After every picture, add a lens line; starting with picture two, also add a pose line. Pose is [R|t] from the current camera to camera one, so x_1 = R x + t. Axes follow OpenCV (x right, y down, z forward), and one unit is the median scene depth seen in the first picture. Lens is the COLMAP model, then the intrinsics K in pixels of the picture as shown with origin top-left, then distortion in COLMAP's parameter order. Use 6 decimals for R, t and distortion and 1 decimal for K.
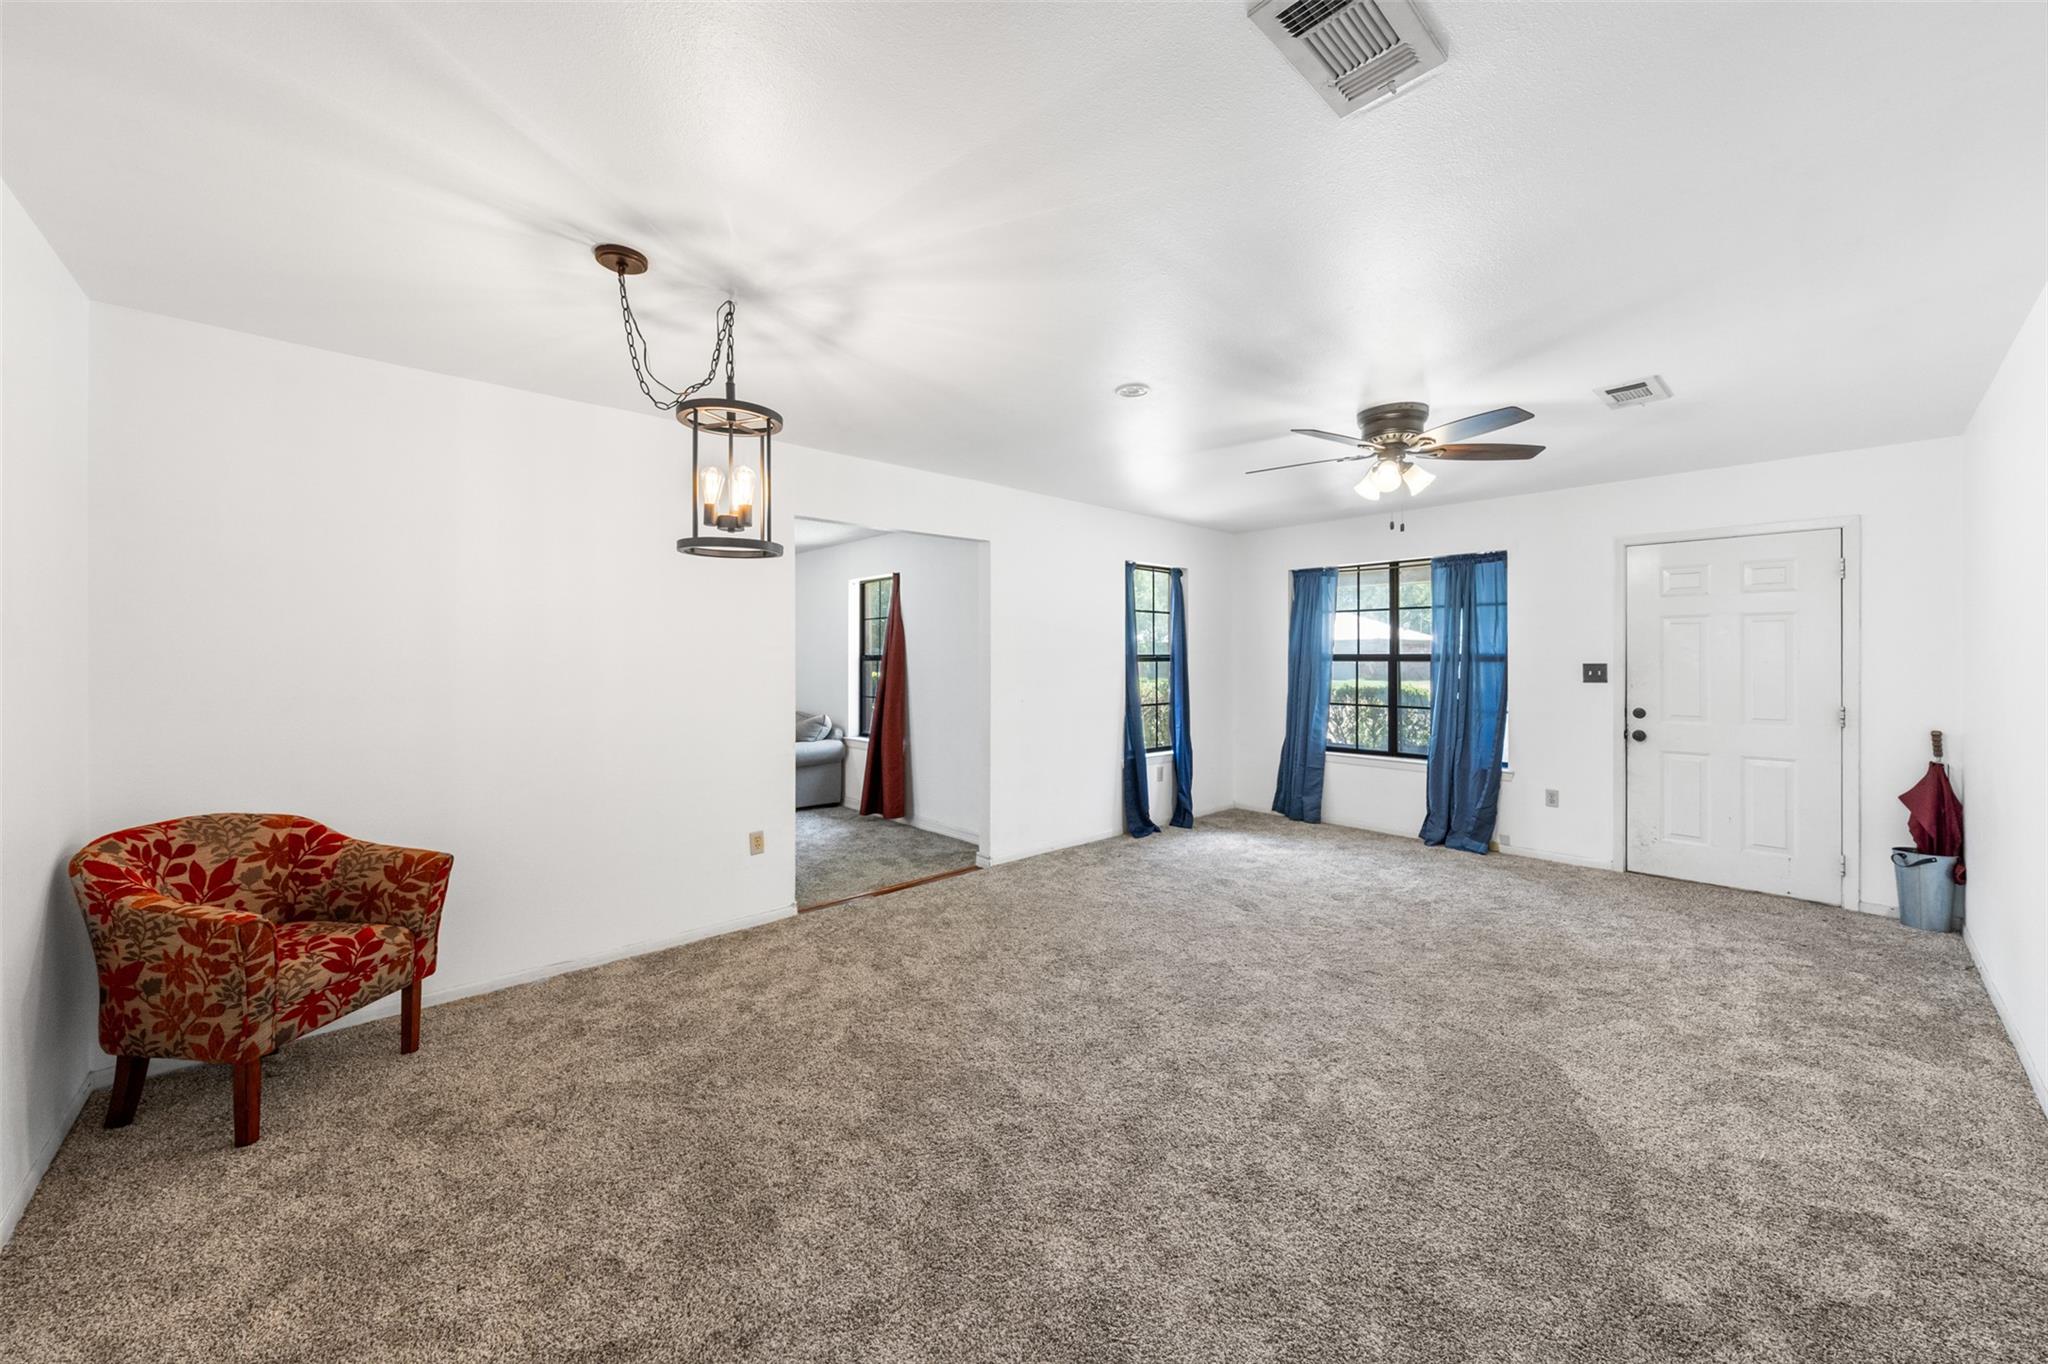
lens RADIAL K [[752.3, 0, 1033.9], [0, 752.3, 654.5], [0, 0, 1]] dist [-0.000557, -0.000110]
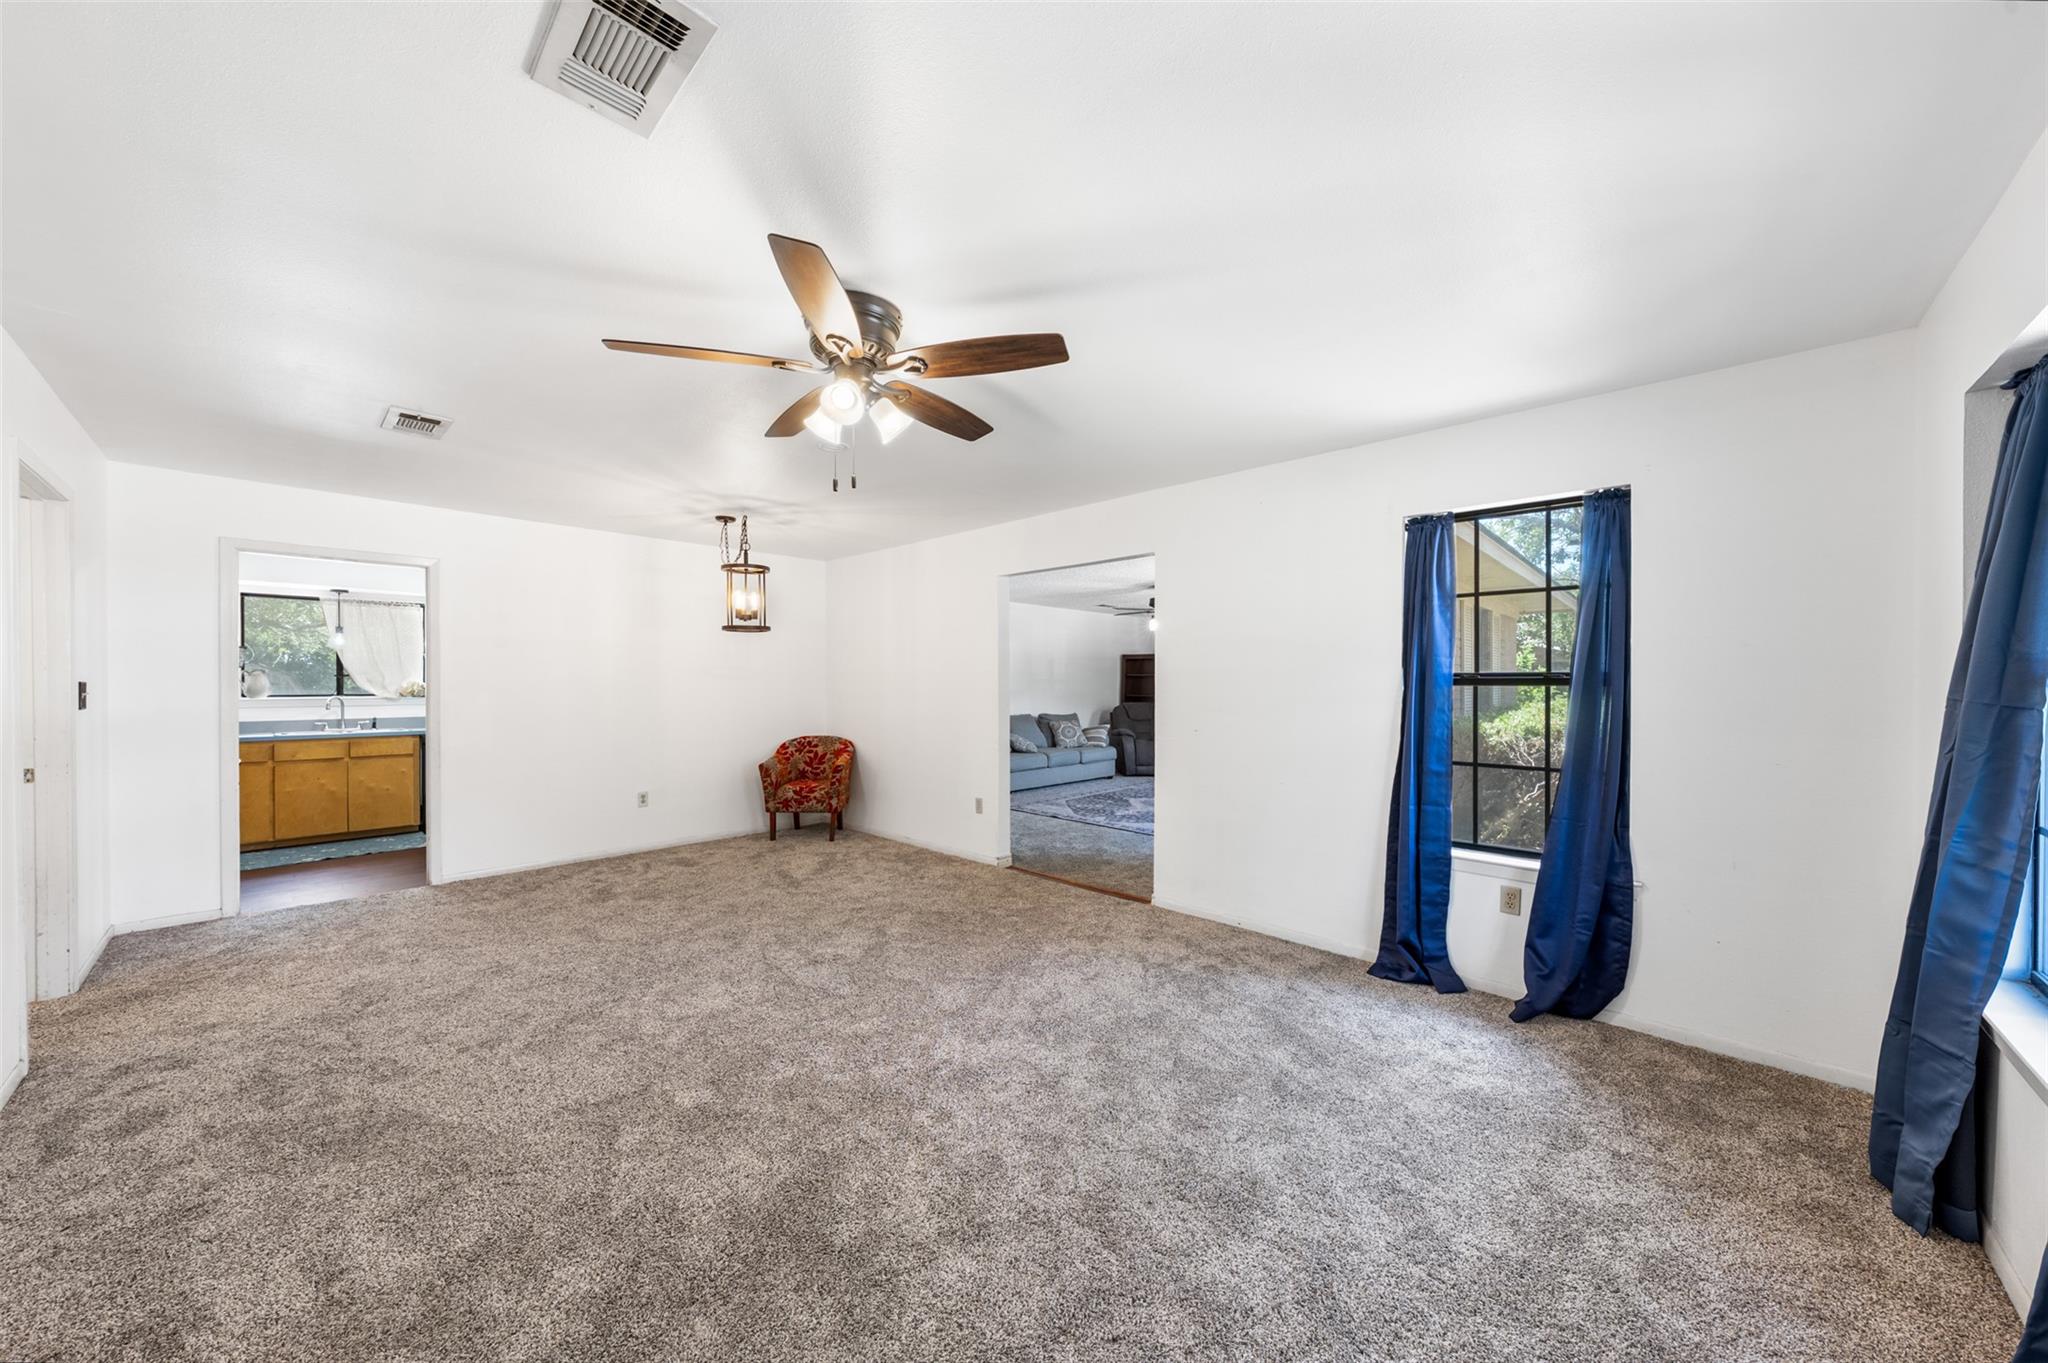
lens RADIAL K [[700.1, 0, 1024.0], [0, 700.1, 681.5], [0, 0, 1]] dist [-0.002598, -0.000225]
pose [[0.070099, 0.000315, -0.997540, 1.512715], [0.003181, 0.999995, 0.000540, 0.012029], [0.997535, -0.003211, 0.070097, 1.502594]]
